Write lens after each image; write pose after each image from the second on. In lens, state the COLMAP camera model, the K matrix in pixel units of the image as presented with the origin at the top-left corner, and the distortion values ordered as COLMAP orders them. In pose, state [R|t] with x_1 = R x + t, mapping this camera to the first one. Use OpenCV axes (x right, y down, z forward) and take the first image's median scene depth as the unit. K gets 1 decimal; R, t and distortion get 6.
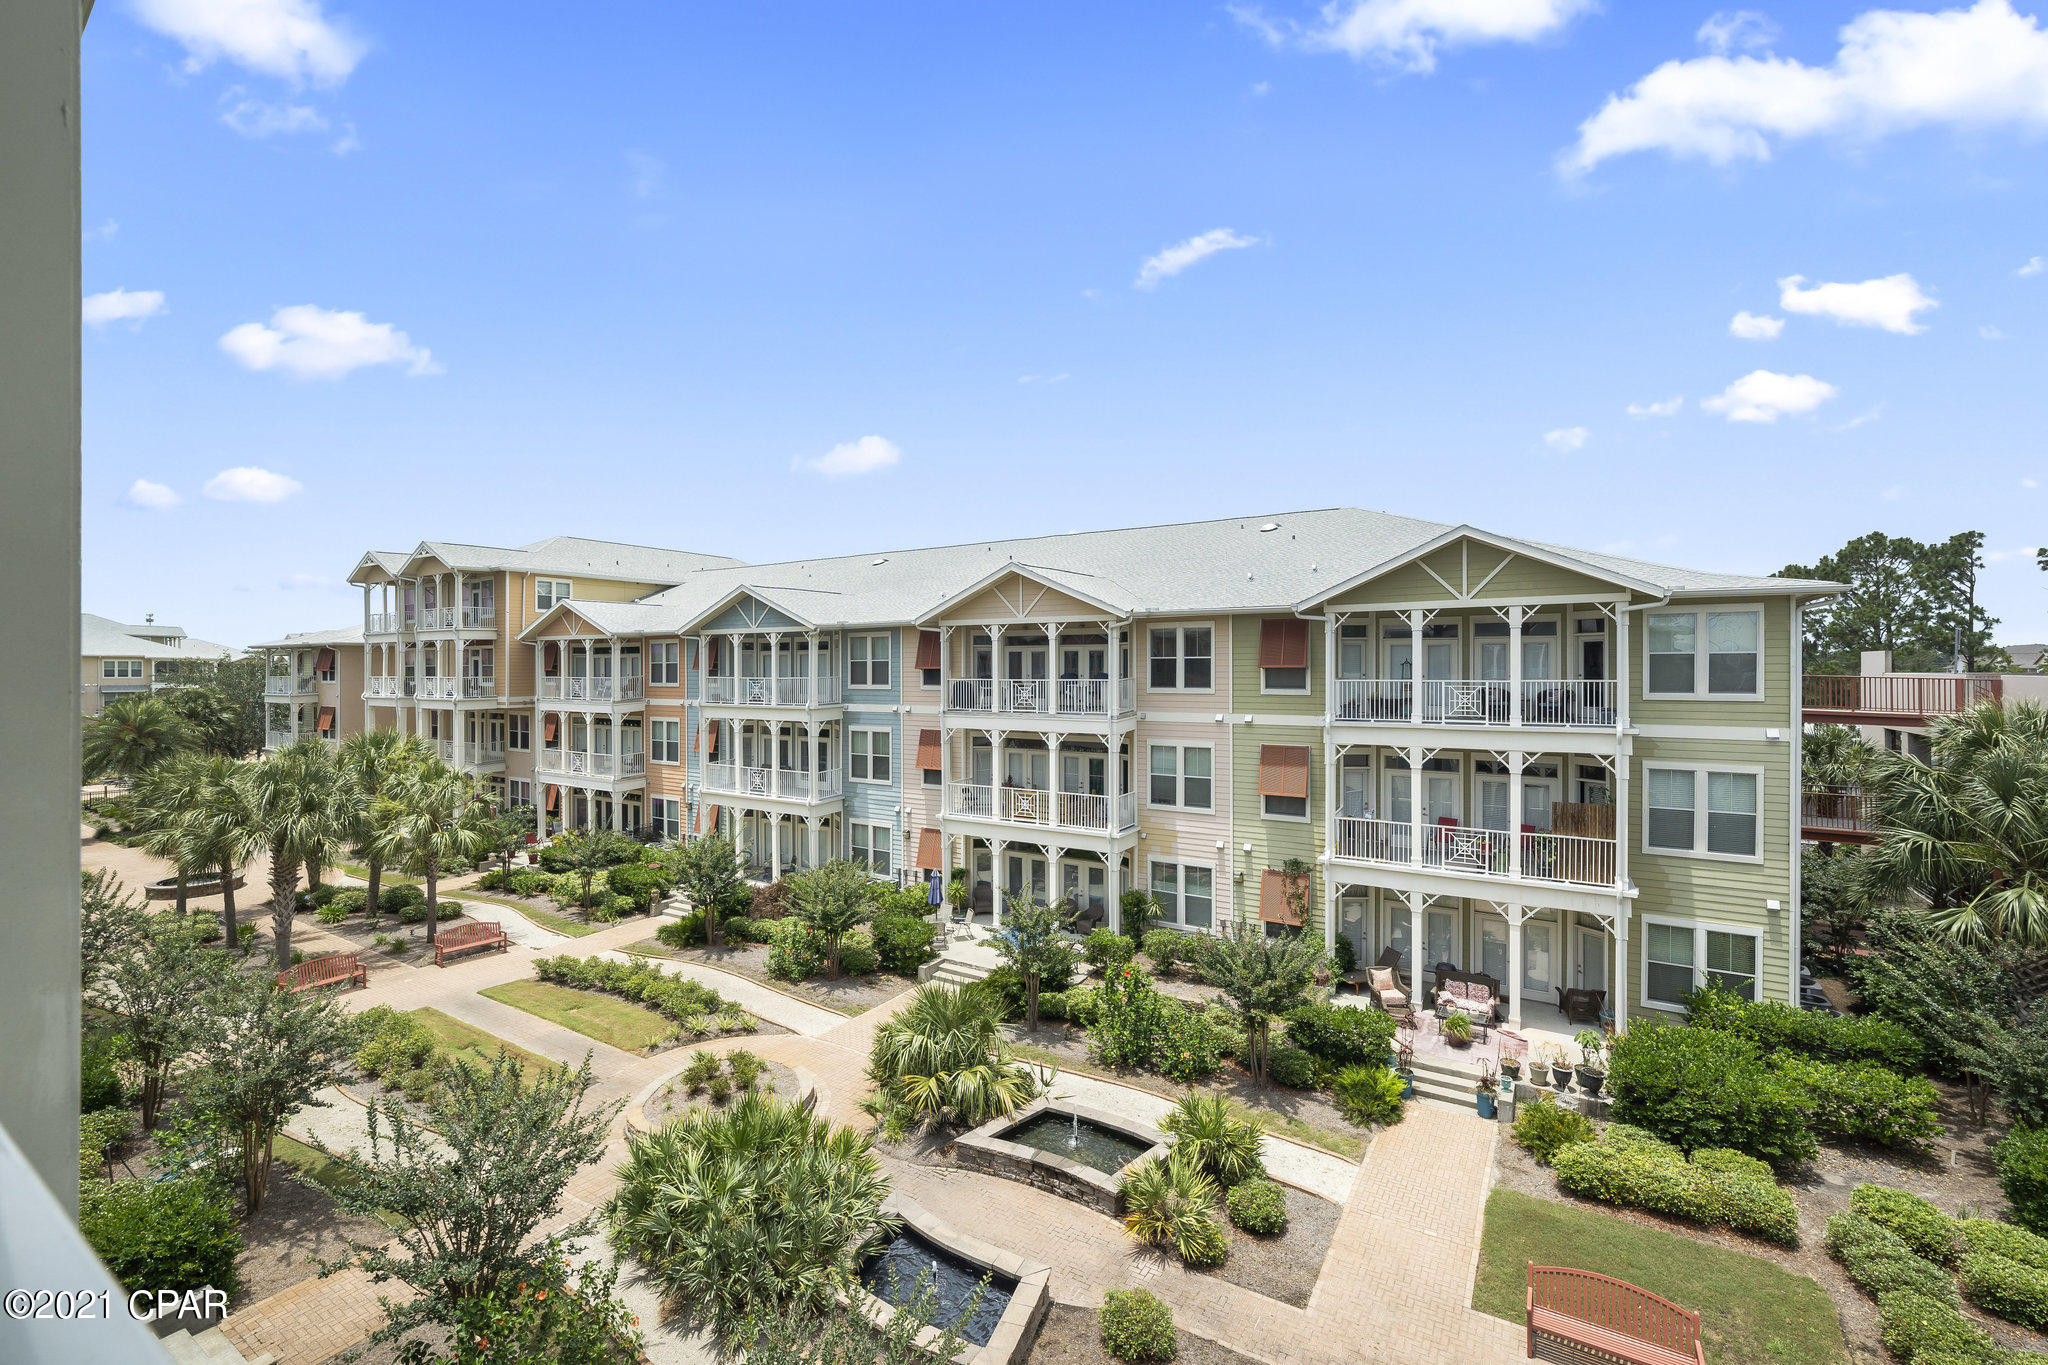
lens RADIAL K [[851.1, 0, 1036.5], [0, 851.1, 673.6], [0, 0, 1]] dist [0.001585, 0.003299]
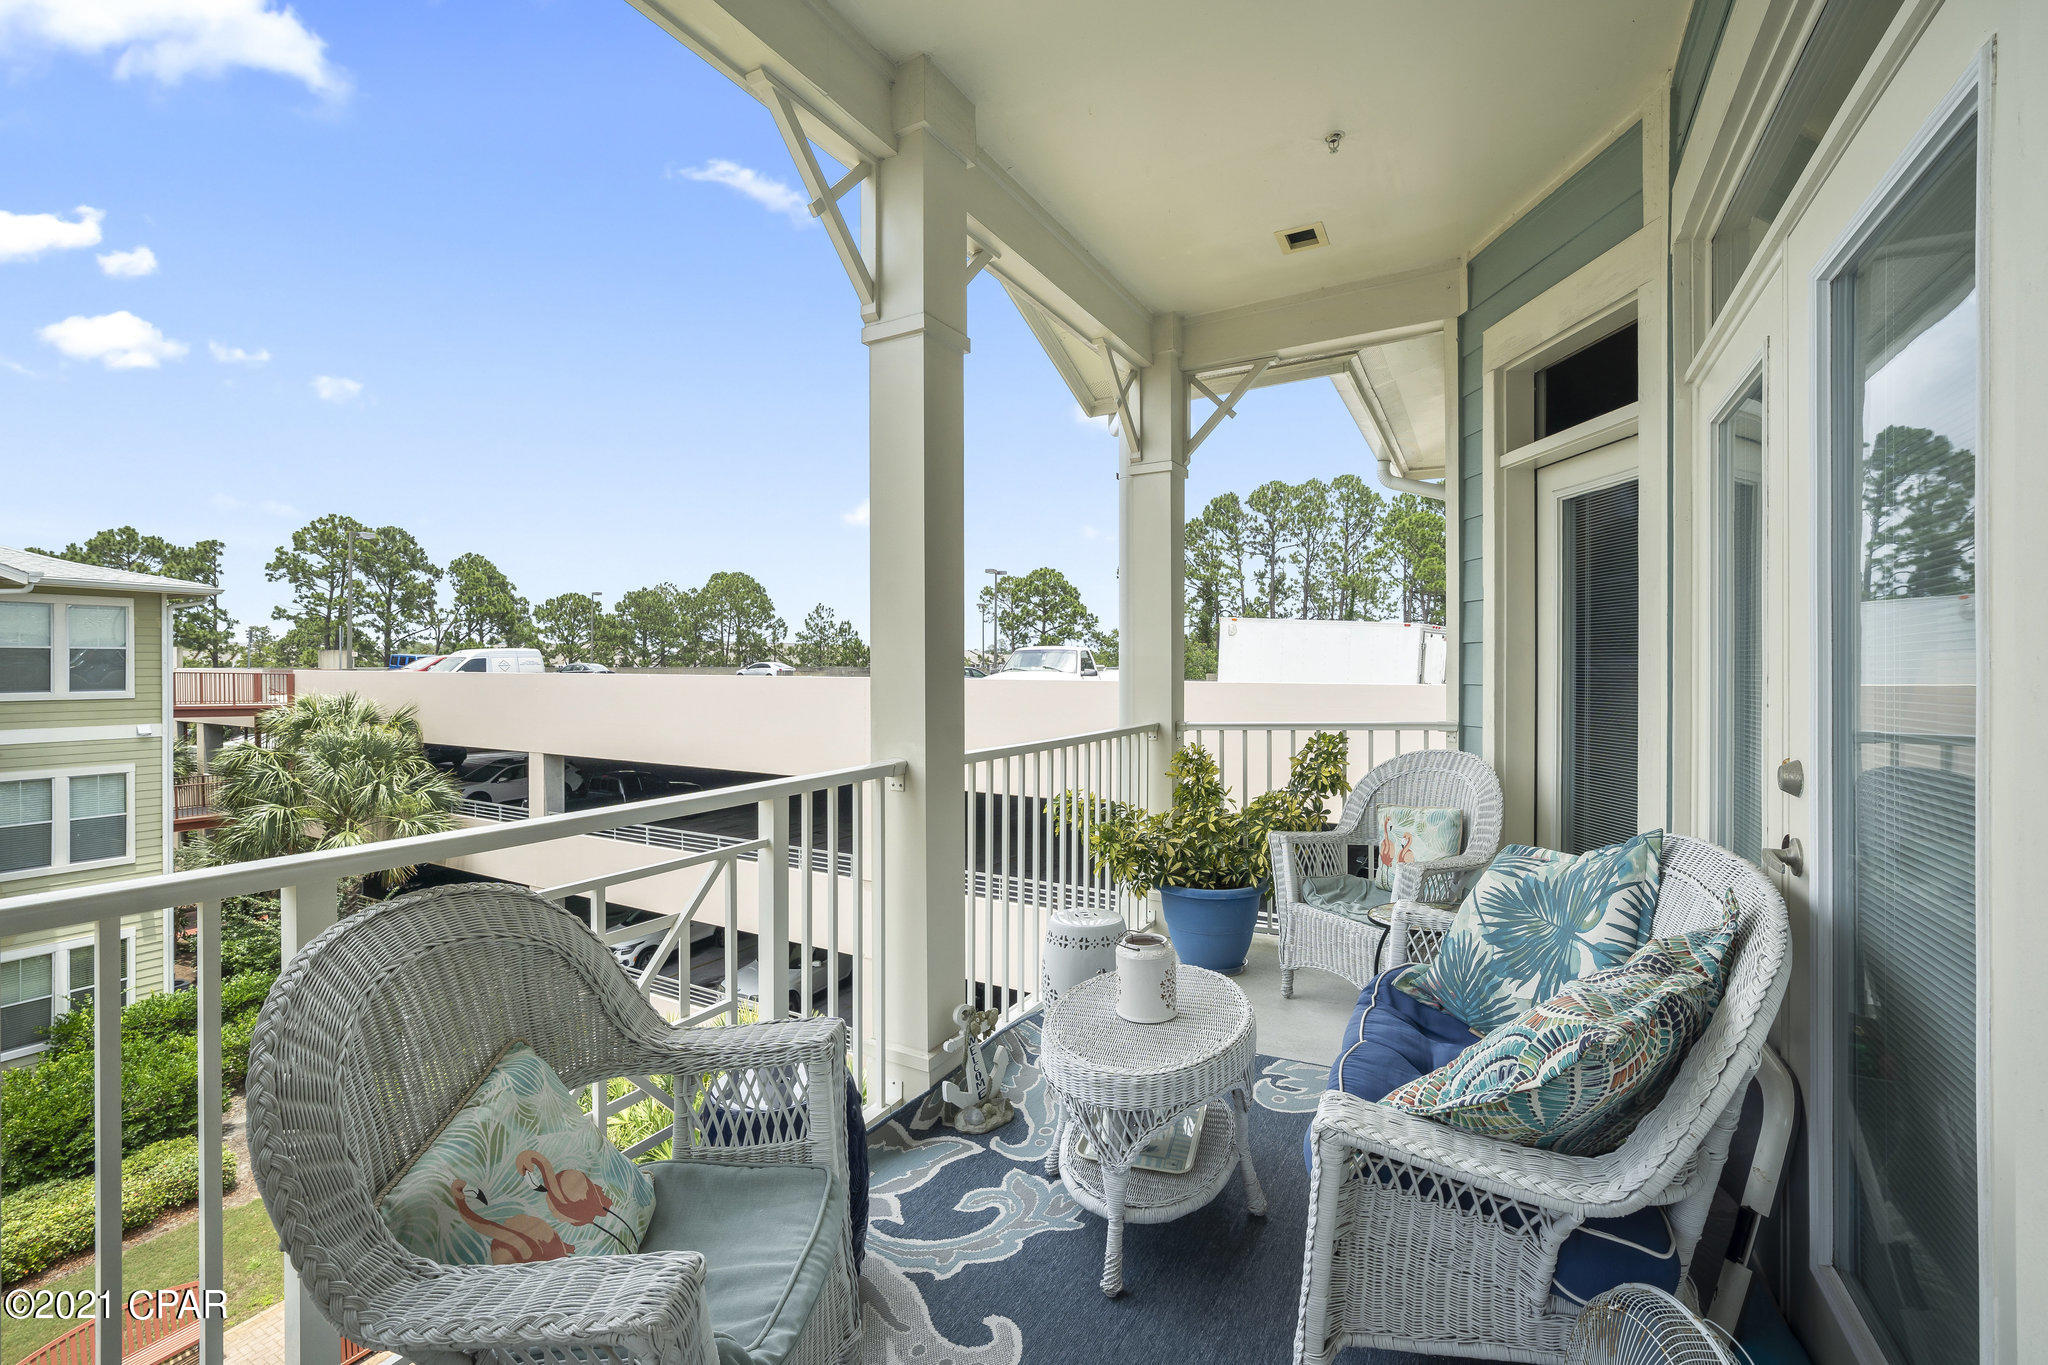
lens RADIAL K [[851.1, 0, 1017.2], [0, 851.1, 669.6], [0, 0, 1]] dist [0.001585, 0.003299]
pose [[-0.035594, -0.004350, 0.999357, -0.174699], [0.003307, 0.999985, 0.004471, -0.001416], [-0.999361, 0.003464, -0.035579, 0.014074]]
